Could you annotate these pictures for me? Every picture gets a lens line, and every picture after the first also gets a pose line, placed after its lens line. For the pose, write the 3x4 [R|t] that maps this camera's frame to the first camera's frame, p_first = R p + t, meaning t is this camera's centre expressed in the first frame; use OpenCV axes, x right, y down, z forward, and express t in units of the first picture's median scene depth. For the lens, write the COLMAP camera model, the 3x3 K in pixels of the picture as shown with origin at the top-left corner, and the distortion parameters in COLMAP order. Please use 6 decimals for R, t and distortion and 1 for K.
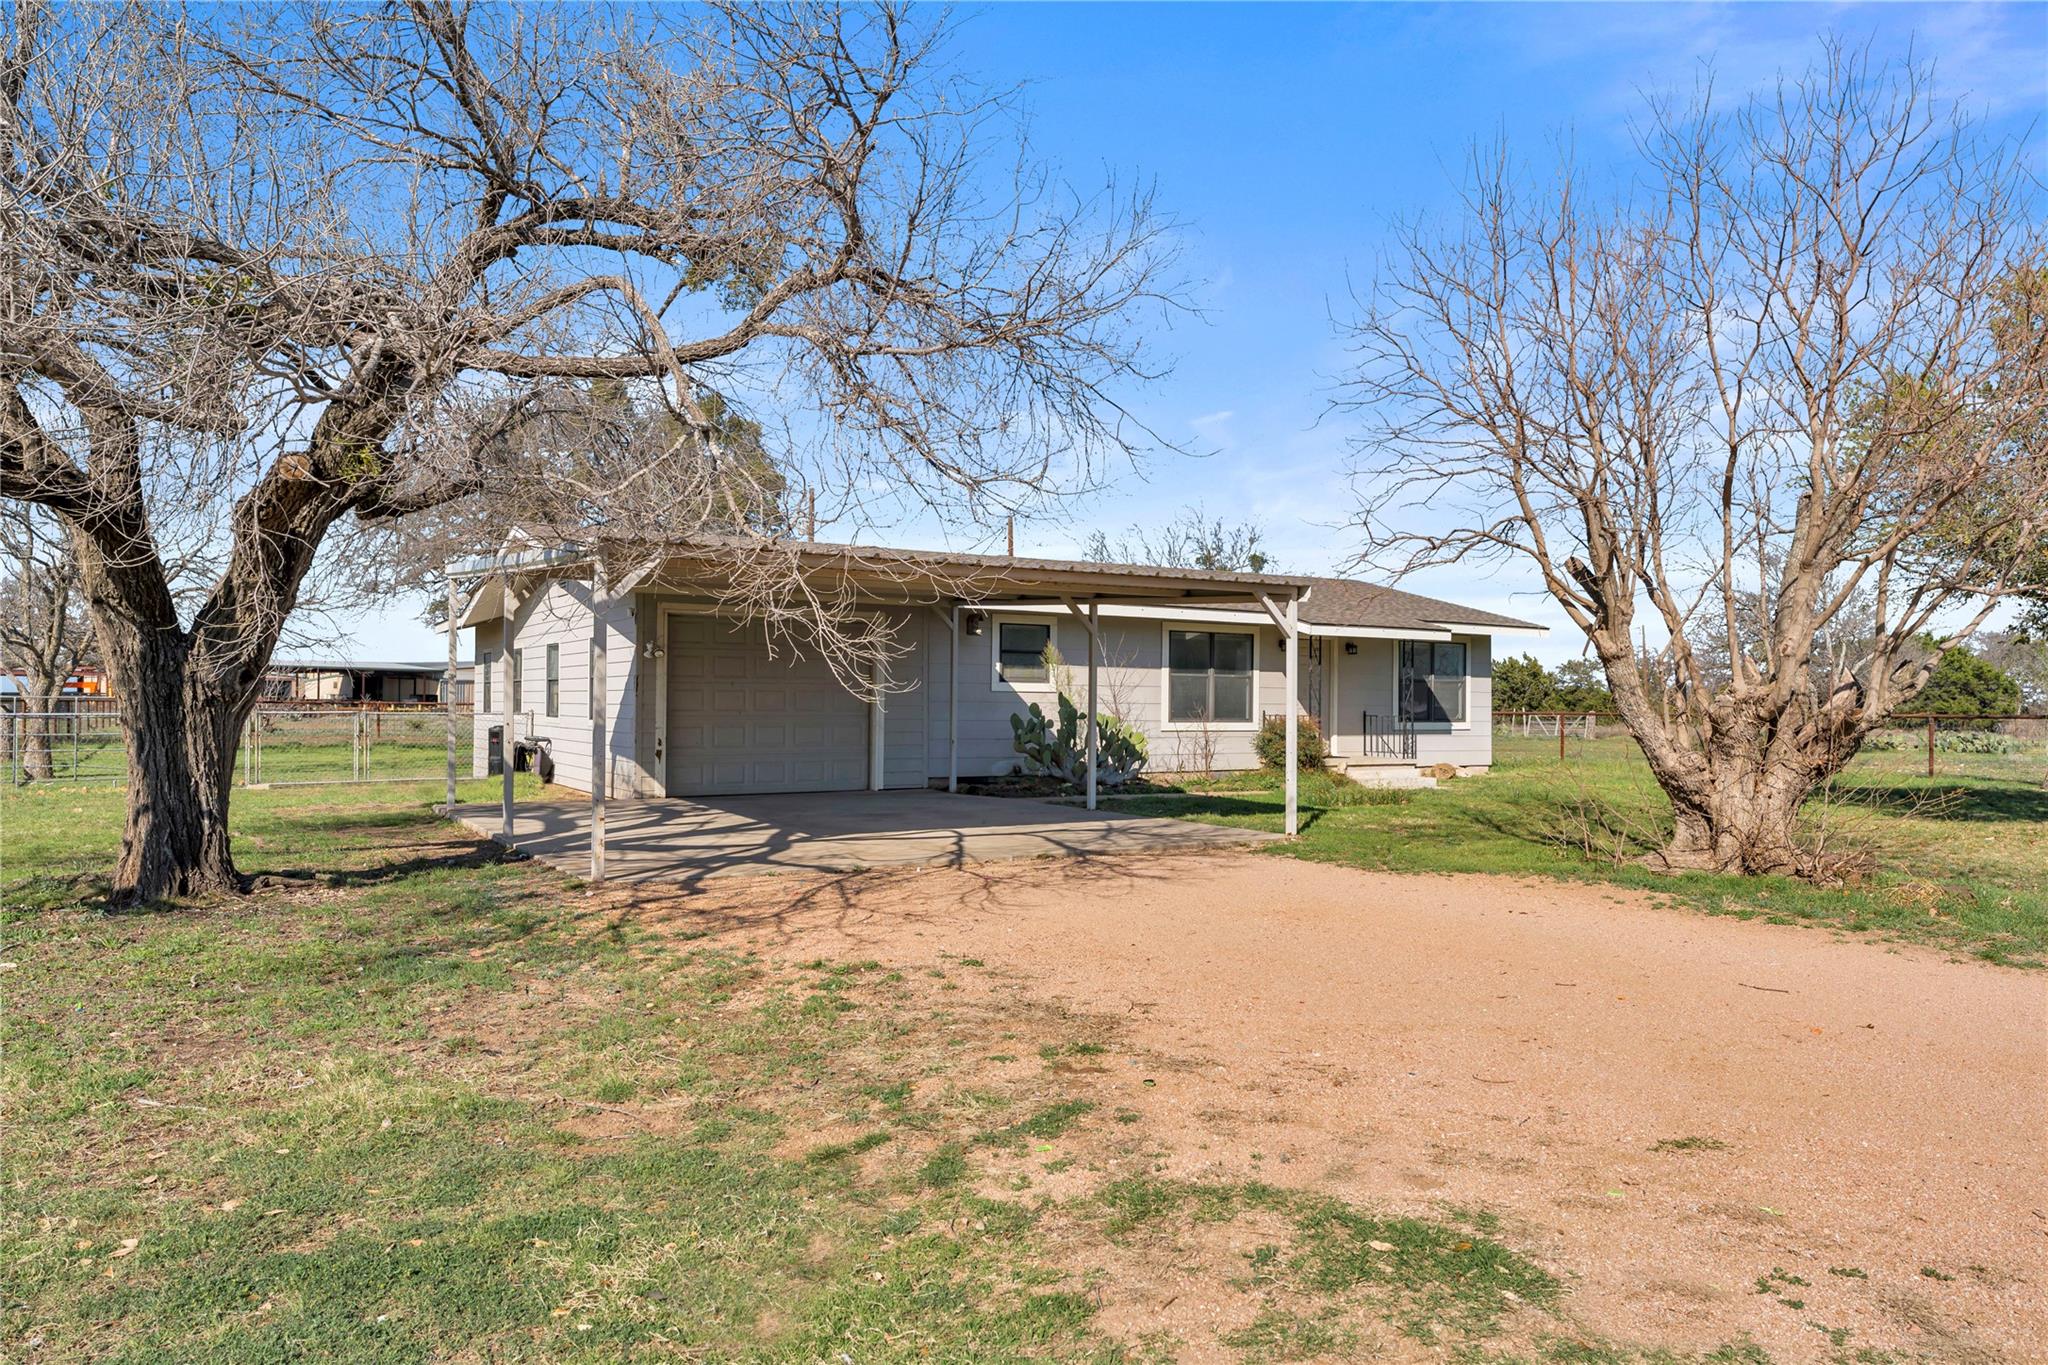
lens RADIAL K [[1375.3, 0, 1022.4], [0, 1375.3, 672.7], [0, 0, 1]] dist [0.001706, 0.004060]
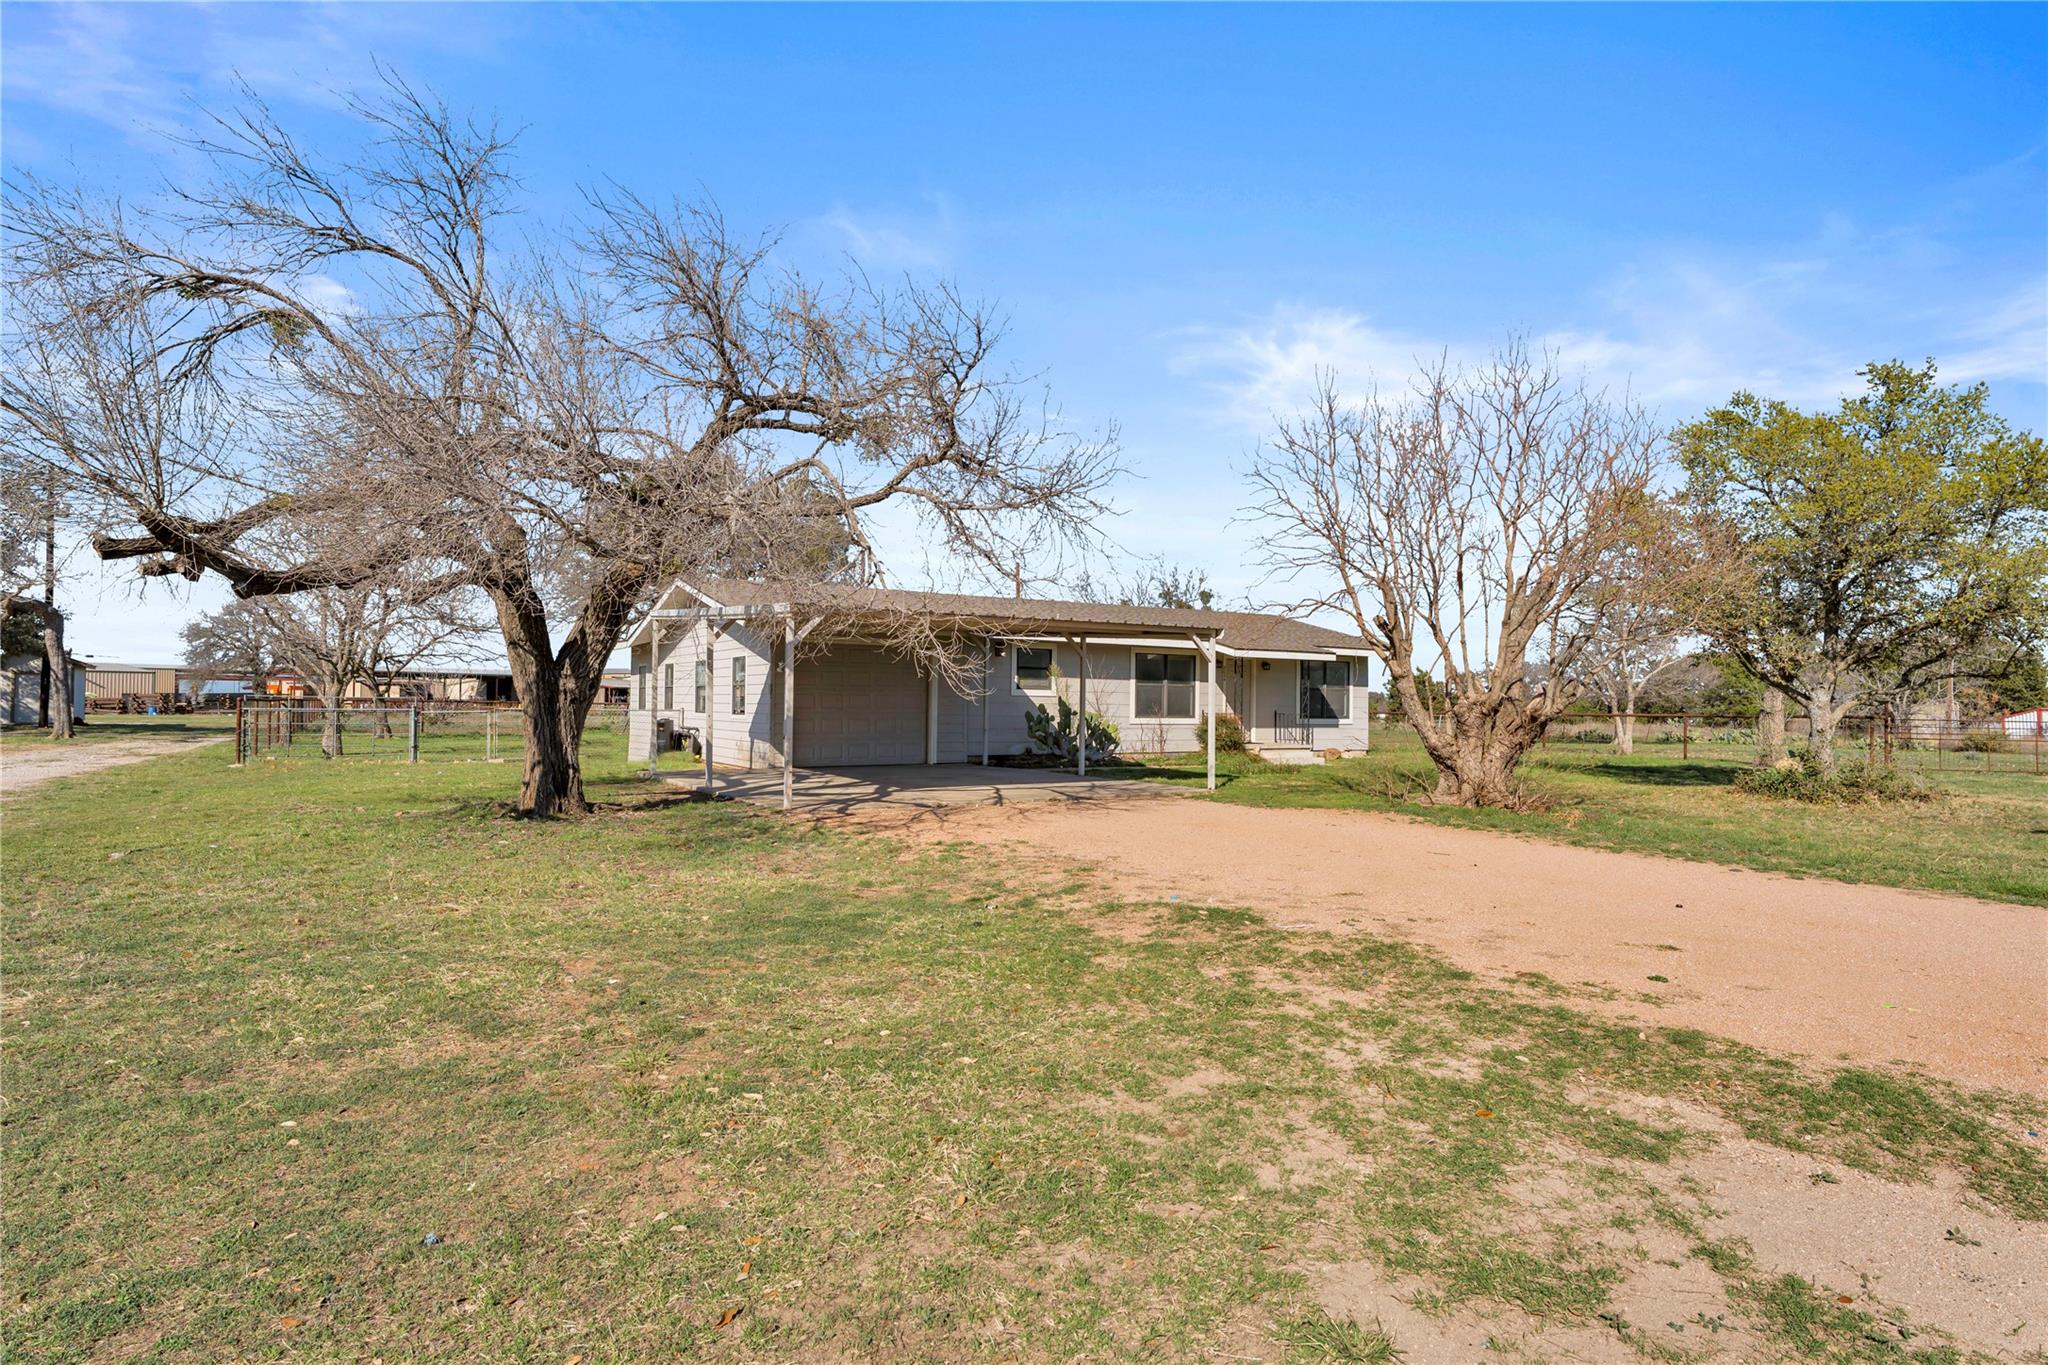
lens RADIAL K [[1109.3, 0, 1019.7], [0, 1109.3, 701.8], [0, 0, 1]] dist [-0.052194, 0.000385]
pose [[0.999994, 0.003135, -0.001421, -0.024779], [-0.003107, 0.999805, 0.019495, -0.005481], [0.001482, -0.019490, 0.999809, -0.320535]]
